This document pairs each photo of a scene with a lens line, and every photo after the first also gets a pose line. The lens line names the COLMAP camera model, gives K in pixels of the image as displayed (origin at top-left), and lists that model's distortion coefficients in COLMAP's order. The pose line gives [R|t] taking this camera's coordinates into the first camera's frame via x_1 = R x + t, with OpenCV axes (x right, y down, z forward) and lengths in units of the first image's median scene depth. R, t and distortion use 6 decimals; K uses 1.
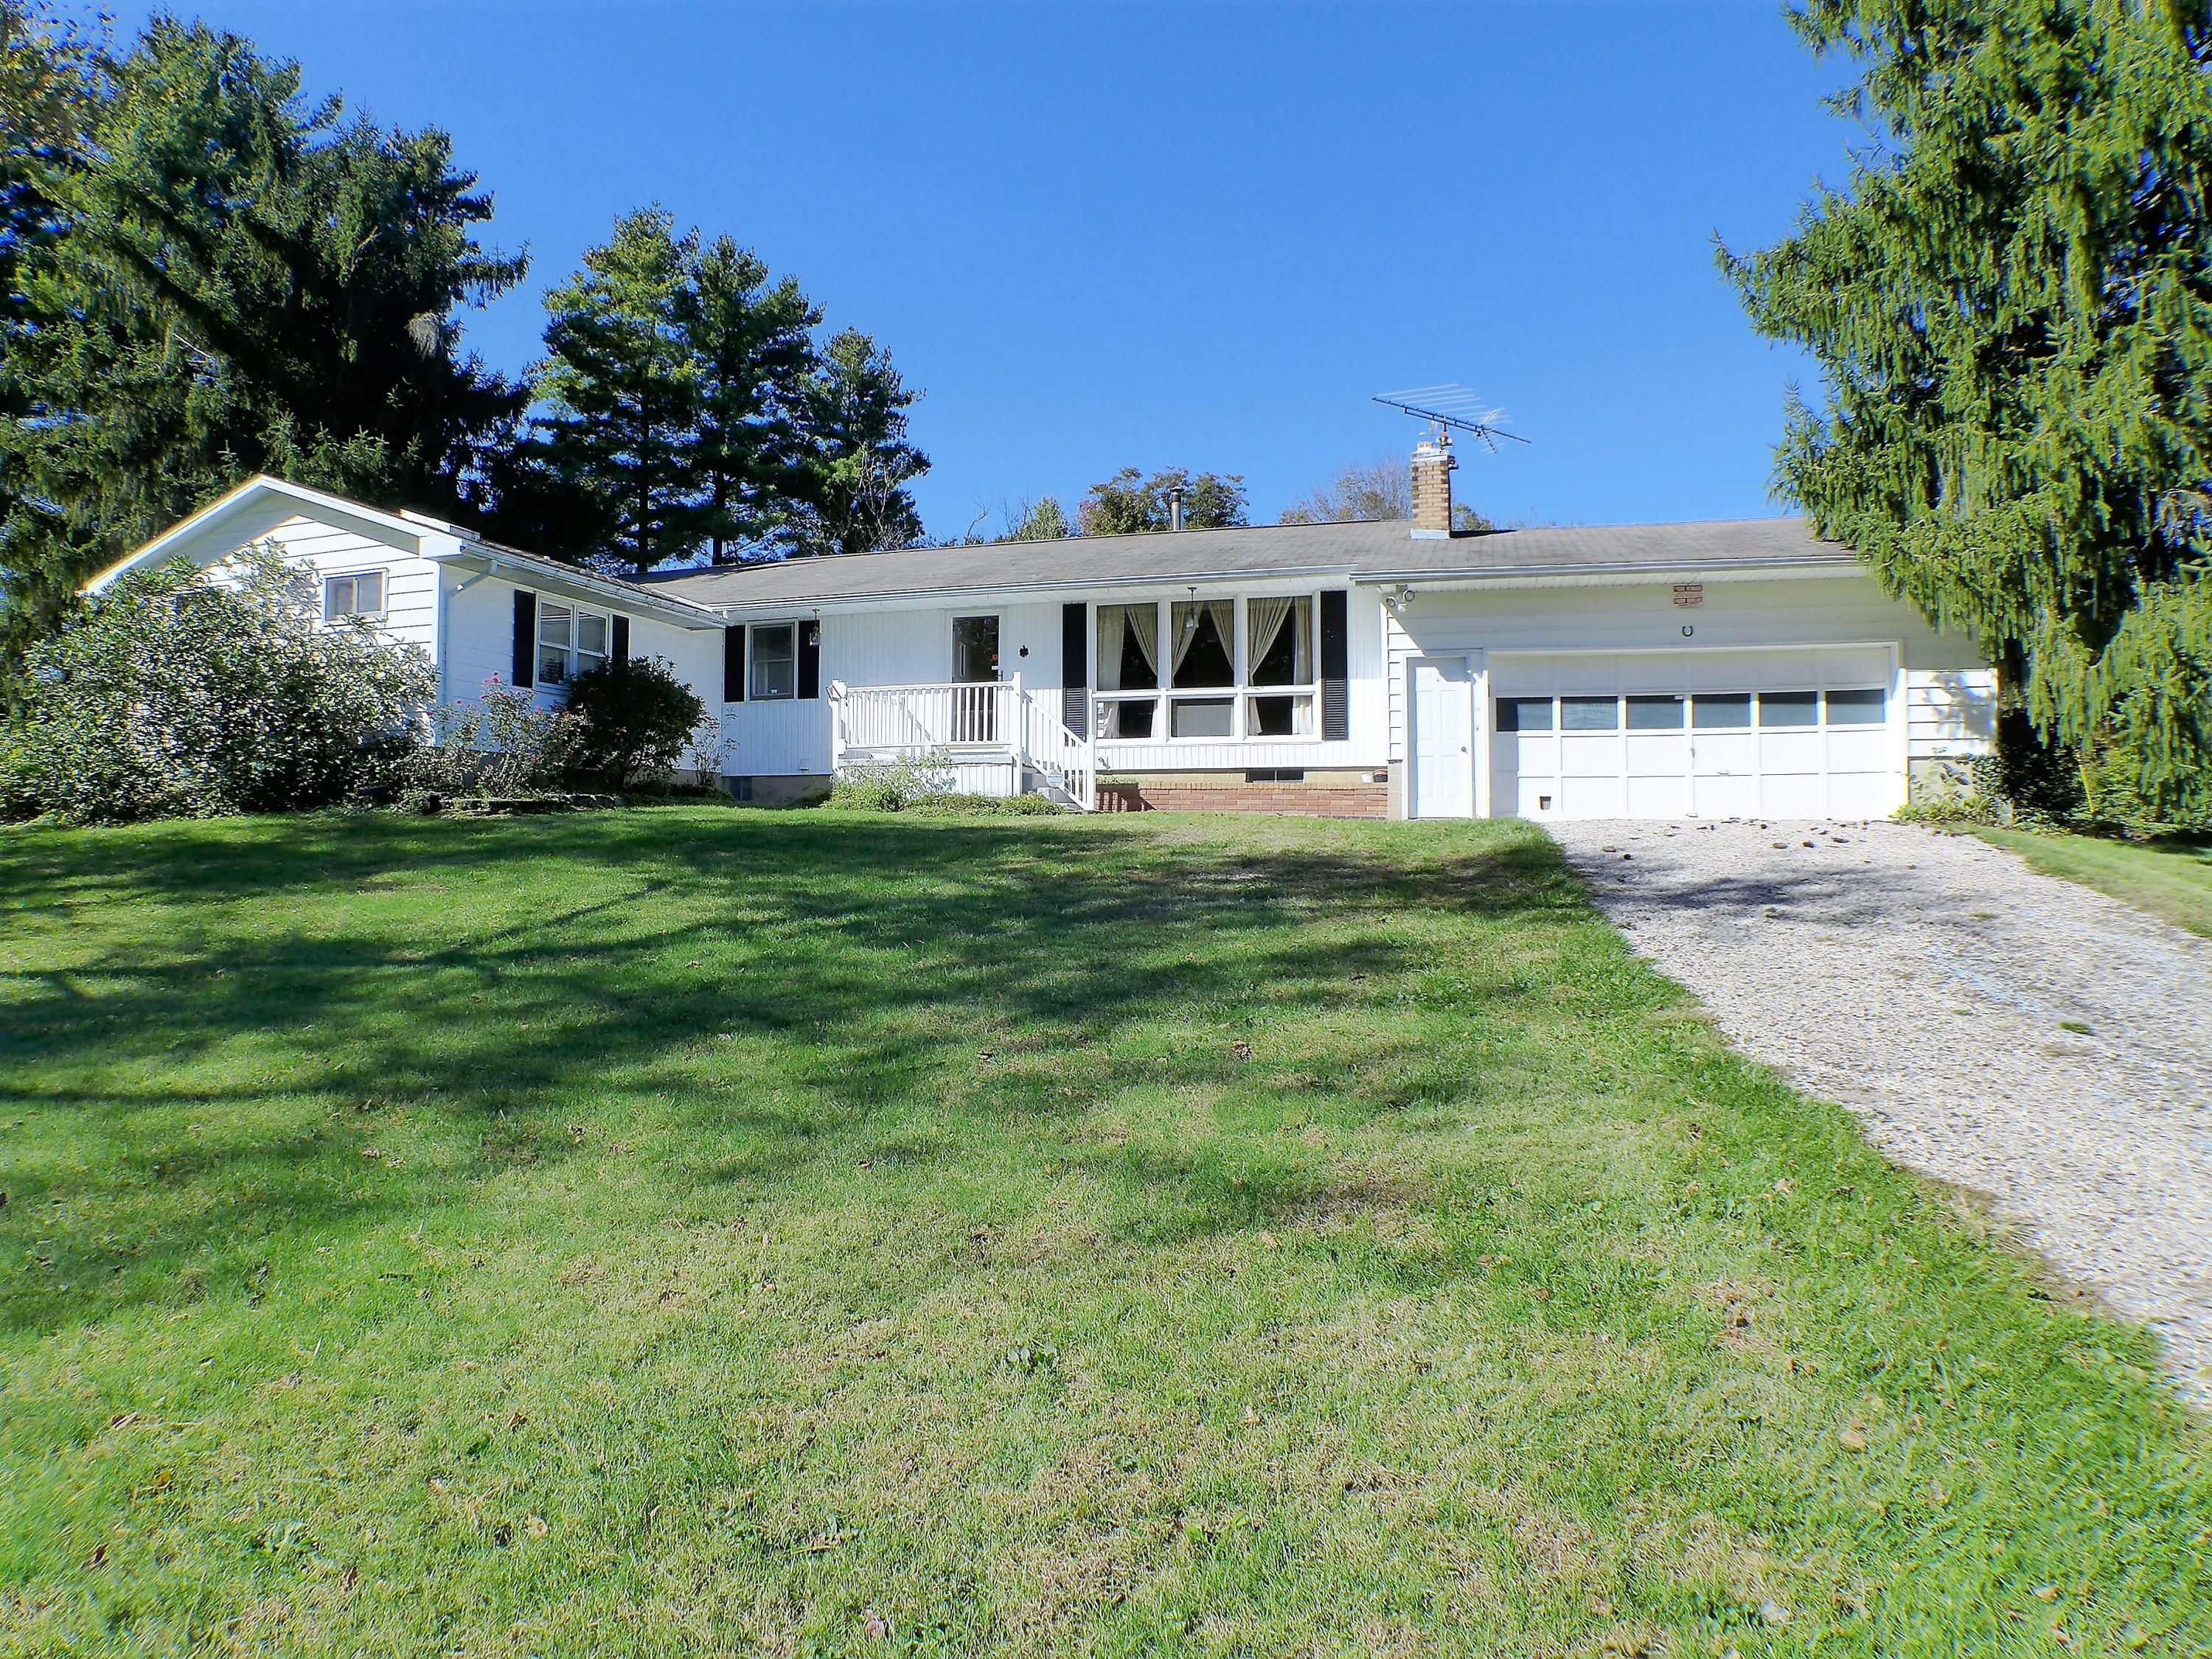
lens RADIAL K [[1320.6, 0, 1117.5], [0, 1320.6, 829.0], [0, 0, 1]] dist [-0.144678, 0.040702]
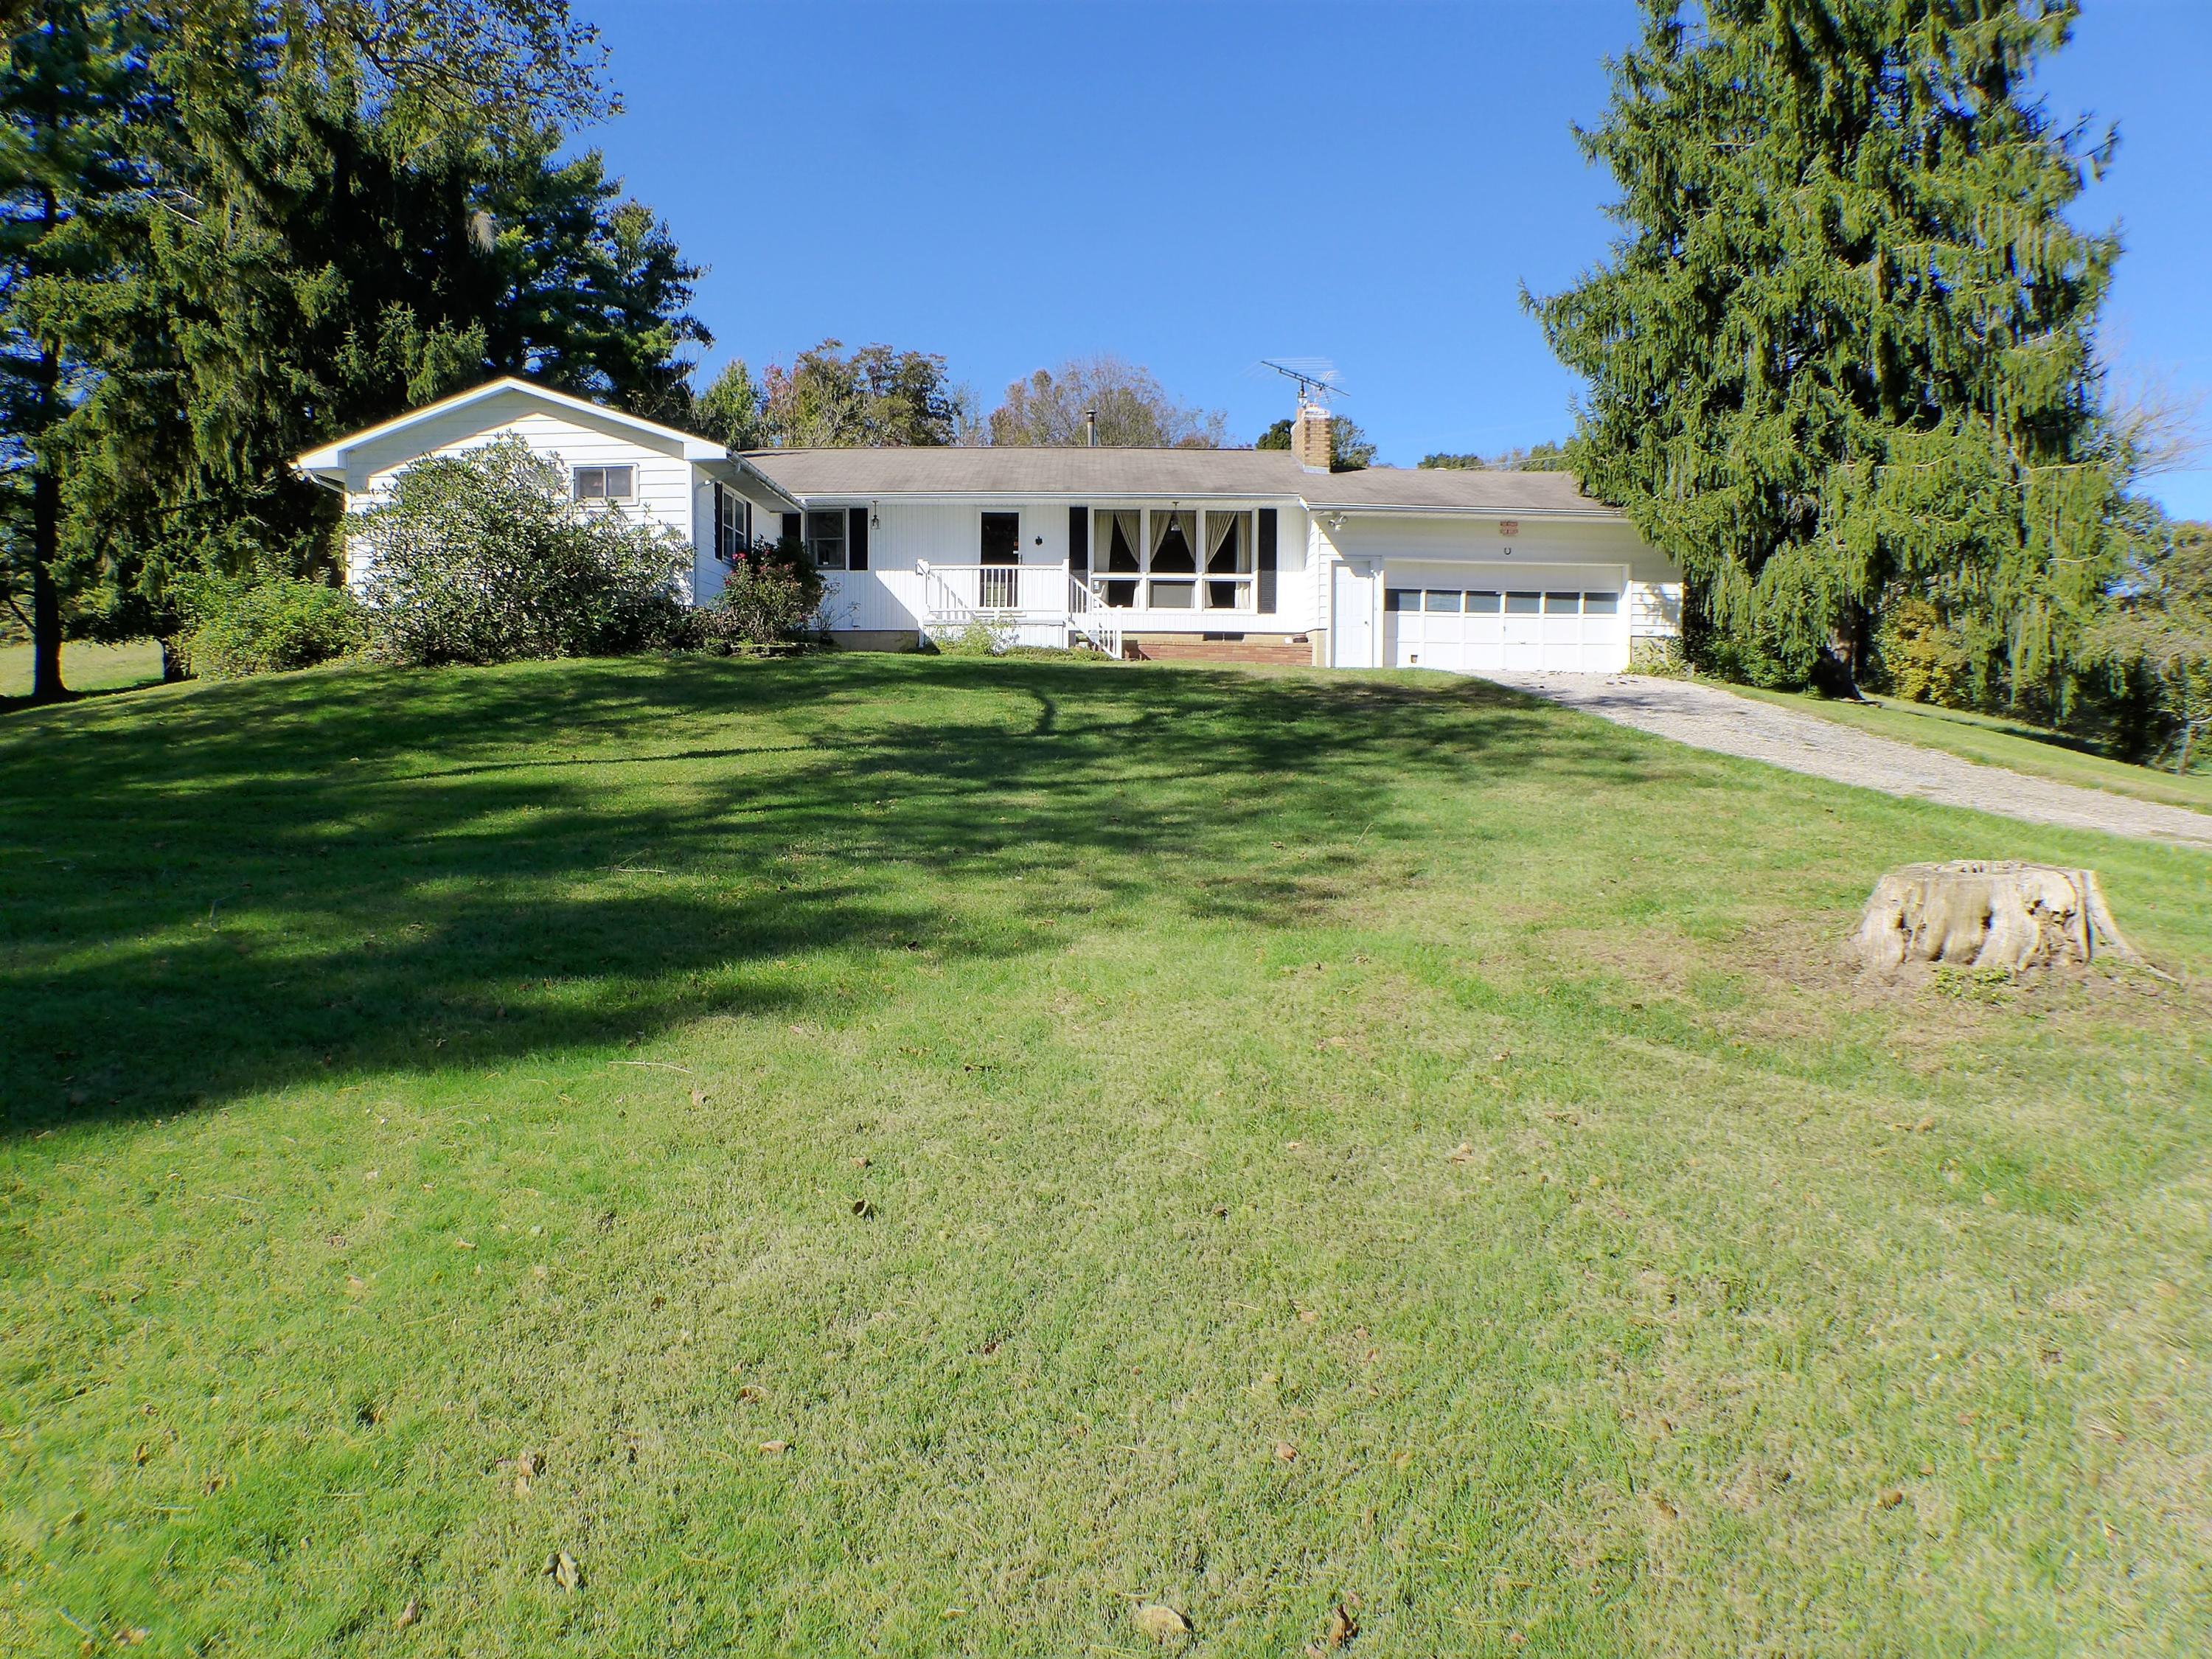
lens RADIAL K [[1320.6, 0, 1117.5], [0, 1320.6, 829.0], [0, 0, 1]] dist [-0.144678, 0.040702]
pose [[0.951877, -0.027270, 0.305266, -0.458047], [-0.005359, 0.994400, 0.105542, 0.017736], [-0.306435, -0.102099, 0.946400, -0.356641]]
